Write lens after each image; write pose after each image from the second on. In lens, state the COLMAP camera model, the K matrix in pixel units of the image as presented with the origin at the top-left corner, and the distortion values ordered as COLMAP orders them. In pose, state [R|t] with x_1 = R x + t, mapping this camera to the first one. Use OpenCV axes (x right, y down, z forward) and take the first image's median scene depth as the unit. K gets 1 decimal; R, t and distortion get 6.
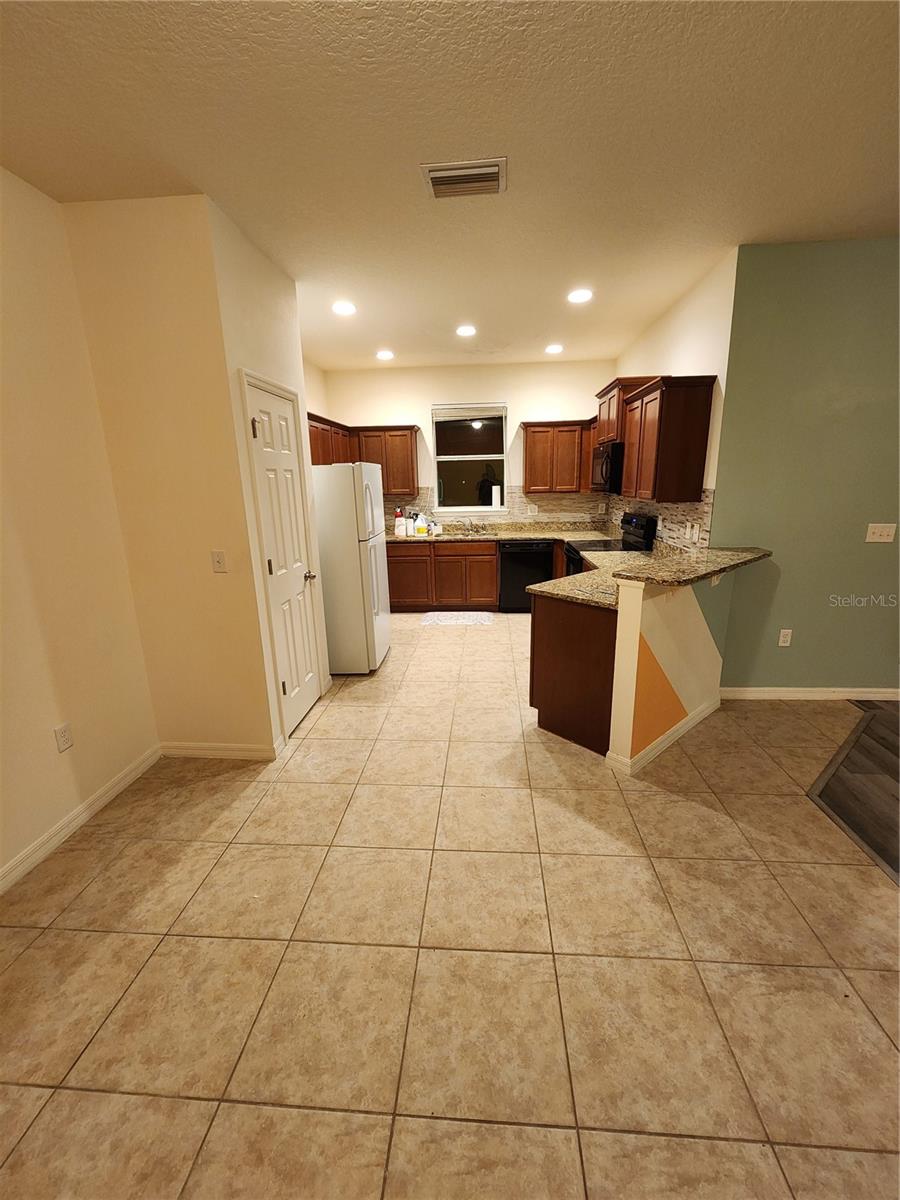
lens RADIAL K [[491.9, 0, 452.6], [0, 491.9, 599.9], [0, 0, 1]] dist [-0.003584, 0.002211]
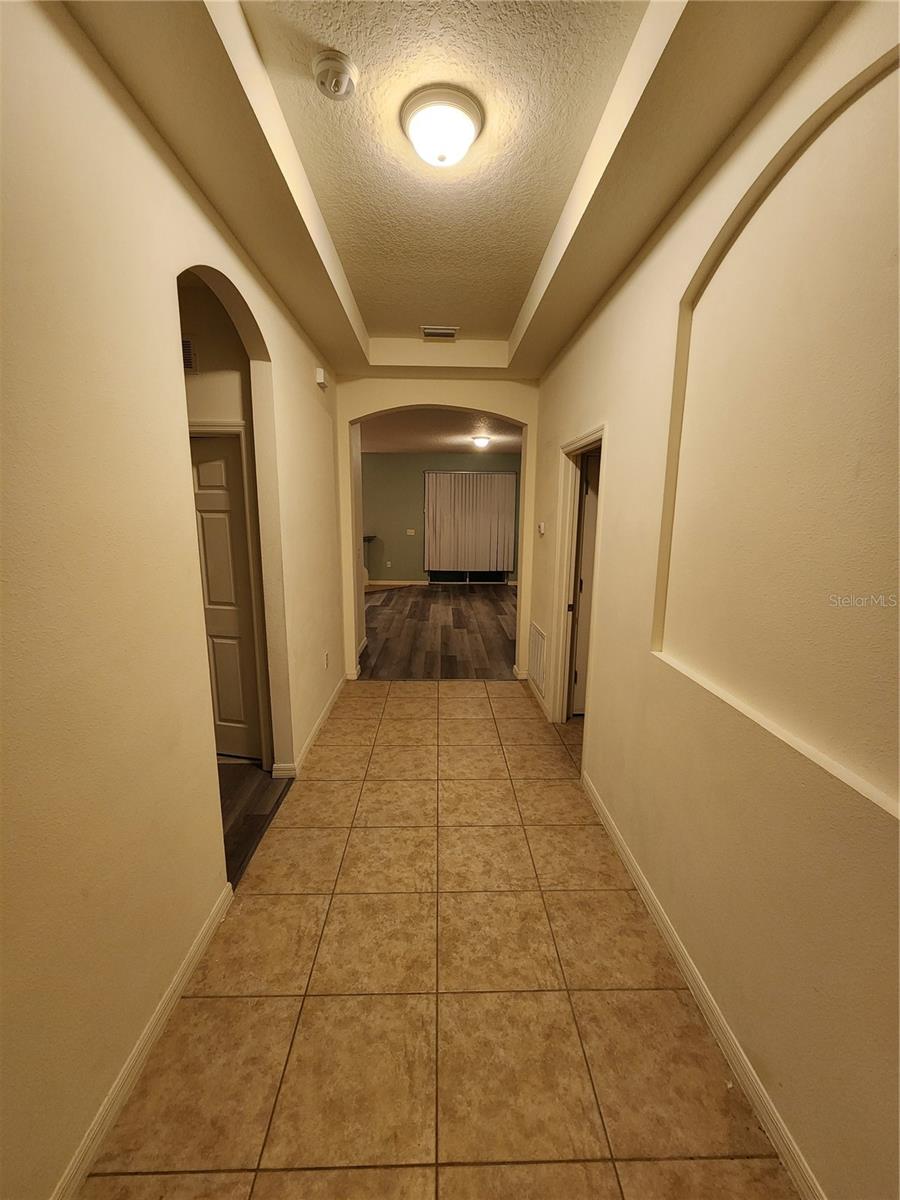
lens RADIAL K [[491.9, 0, 442.4], [0, 491.9, 599.0], [0, 0, 1]] dist [-0.003584, 0.002211]
pose [[0.995535, 0.014567, 0.093264, 1.022871], [-0.008354, 0.997741, -0.066664, 0.721579], [-0.094025, 0.065587, 0.993407, -3.121293]]
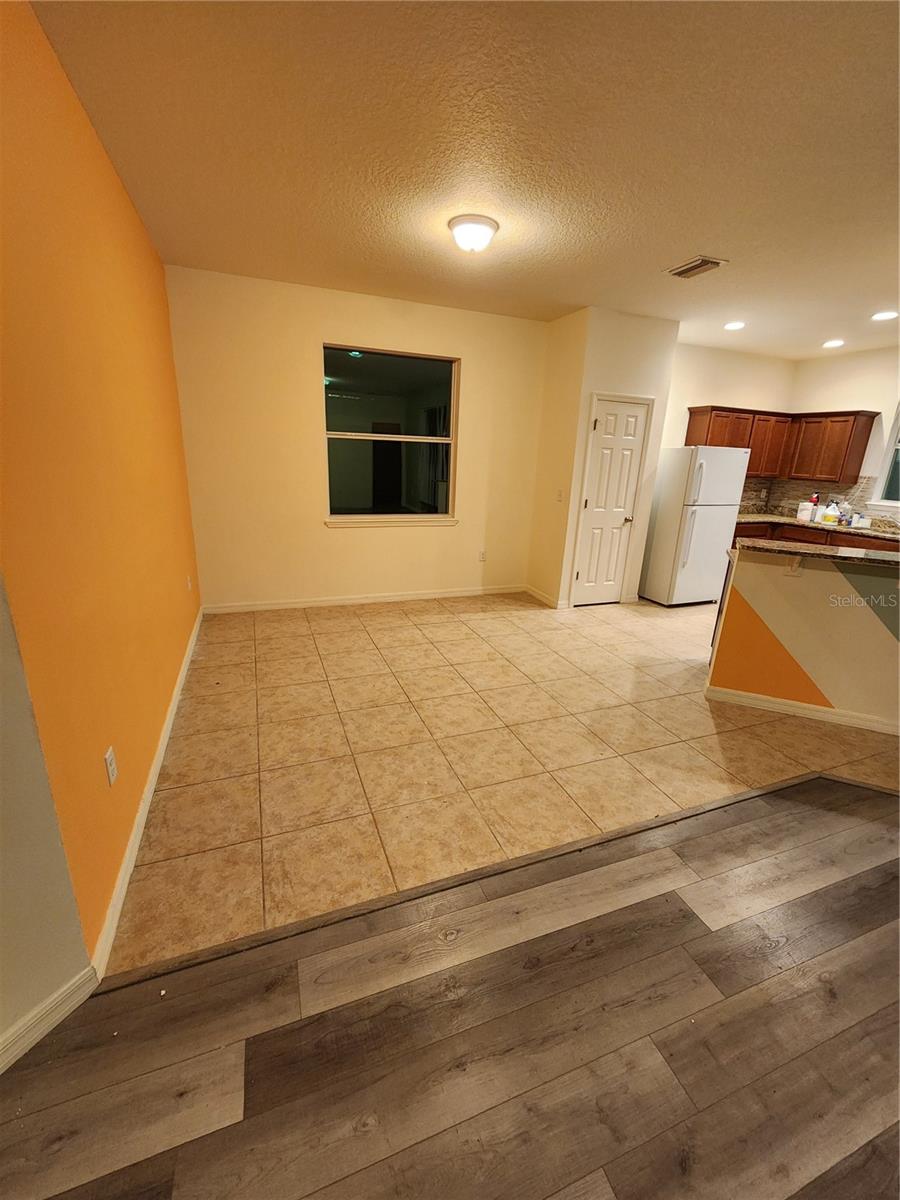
lens RADIAL K [[491.9, 0, 453.2], [0, 491.9, 604.3], [0, 0, 1]] dist [-0.003584, 0.002211]
pose [[0.430895, 0.306365, -0.848805, 1.194764], [-0.265118, 0.942075, 0.205442, 0.042833], [0.862579, 0.136509, 0.487158, -0.255436]]
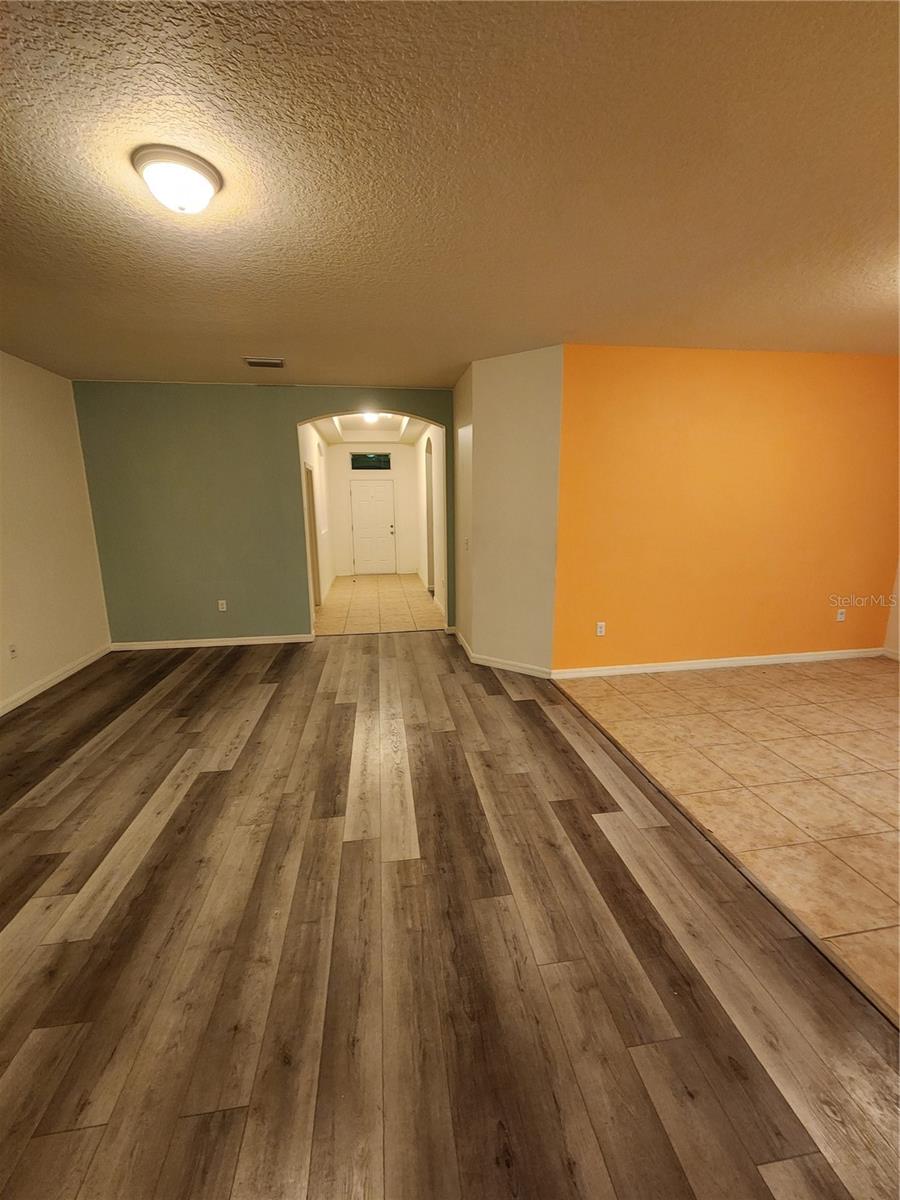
lens RADIAL K [[491.9, 0, 453.5], [0, 491.9, 600.3], [0, 0, 1]] dist [-0.003584, 0.002211]
pose [[-0.971526, 0.079799, -0.223090, 1.386796], [-0.023435, 0.904595, 0.425628, -0.327162], [0.235771, 0.418737, -0.876967, 1.137157]]
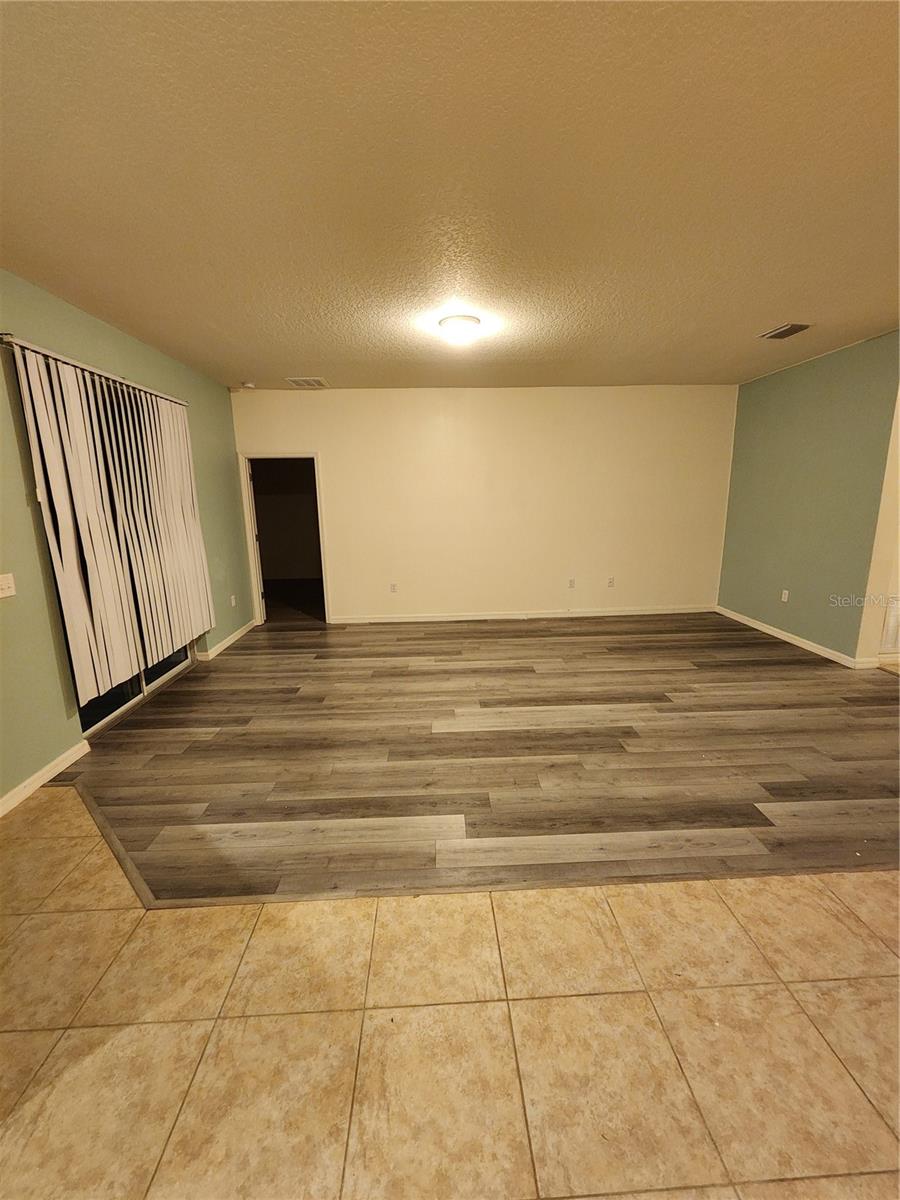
lens RADIAL K [[491.9, 0, 449.5], [0, 491.9, 598.4], [0, 0, 1]] dist [-0.003584, 0.002211]
pose [[-0.115255, -0.179857, 0.976918, -0.028671], [0.259197, 0.943955, 0.204368, -0.119824], [-0.958923, 0.276768, -0.062177, 0.441258]]
